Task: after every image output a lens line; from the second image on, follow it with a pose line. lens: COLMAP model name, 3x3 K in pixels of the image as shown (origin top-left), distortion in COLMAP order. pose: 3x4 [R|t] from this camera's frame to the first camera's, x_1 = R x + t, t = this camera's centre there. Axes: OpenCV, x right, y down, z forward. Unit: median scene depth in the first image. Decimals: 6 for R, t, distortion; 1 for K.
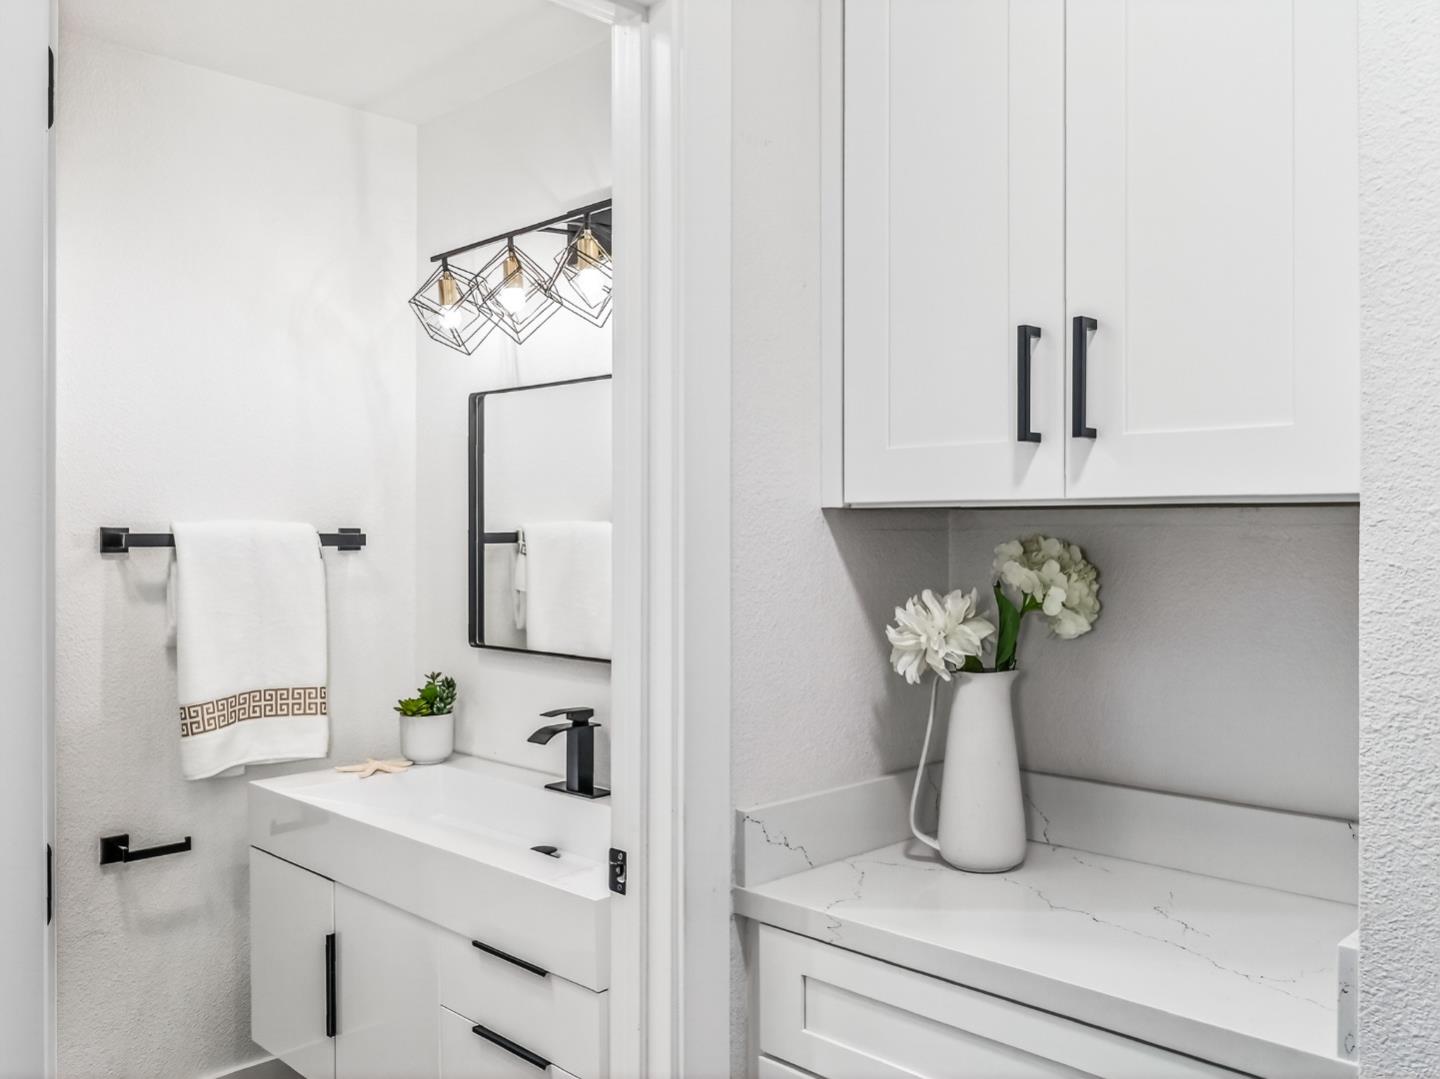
lens RADIAL K [[1191.0, 0, 720.0], [0, 1191.0, 539.5], [0, 0, 1]] dist [0.004409, 0.000854]
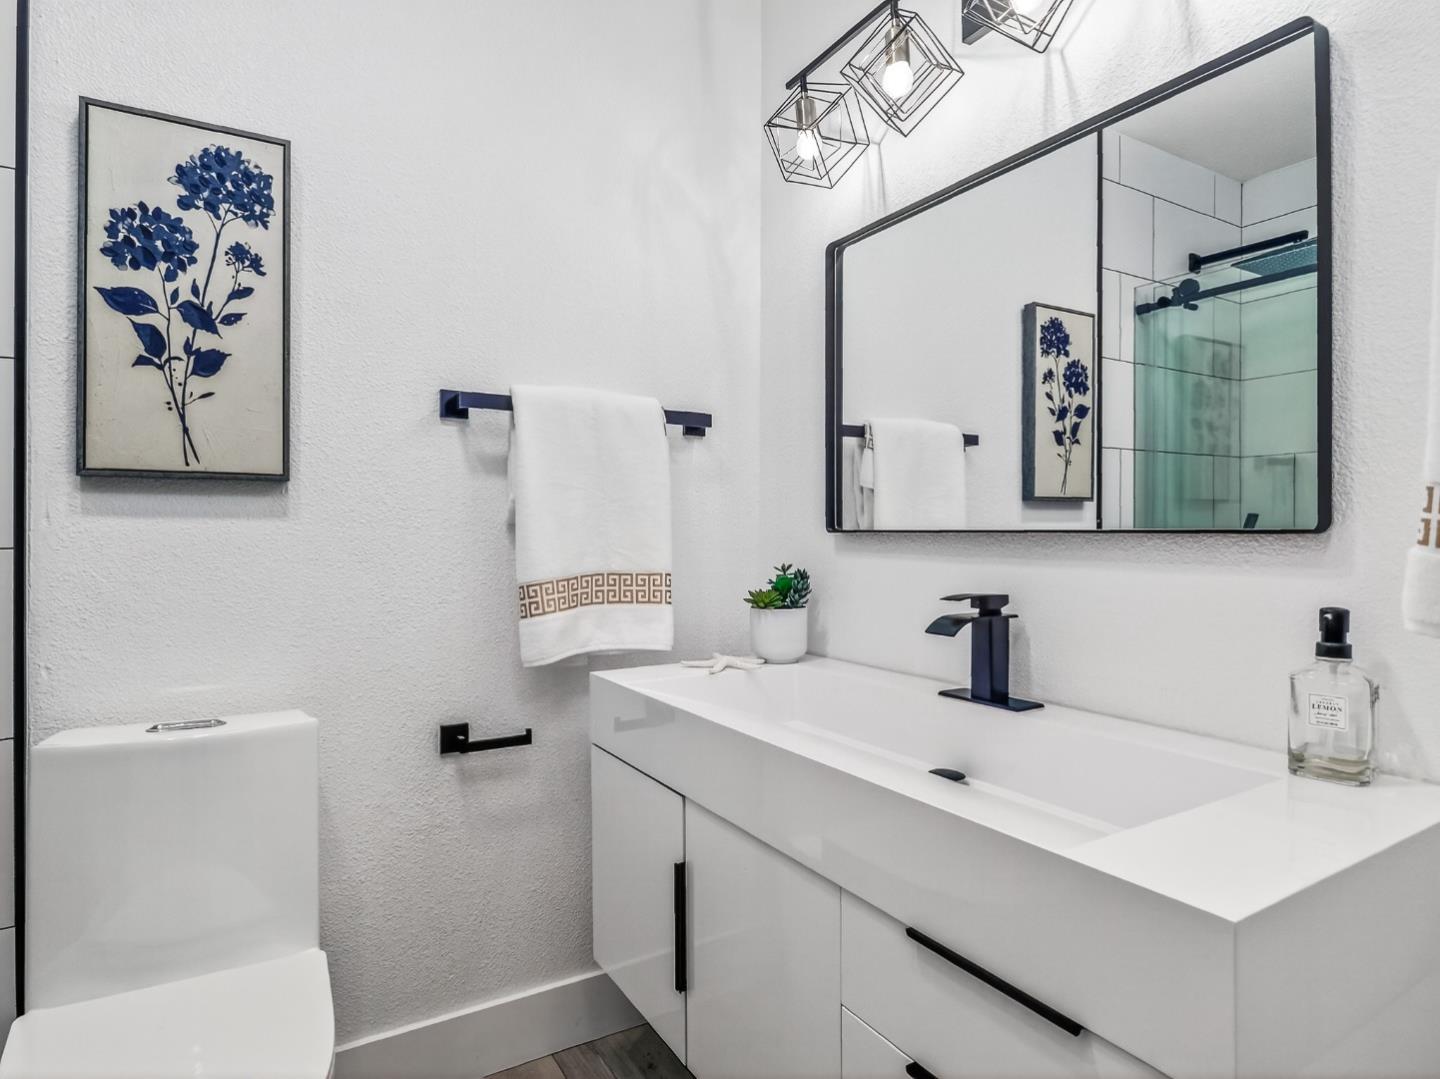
lens RADIAL K [[886.4, 0, 720.0], [0, 886.4, 539.5], [0, 0, 1]] dist [-0.000021, 0.000218]
pose [[0.967390, 0.006177, -0.253216, -0.129544], [-0.001295, 0.999810, 0.019444, 0.088370], [0.253288, -0.018482, 0.967214, 0.372817]]
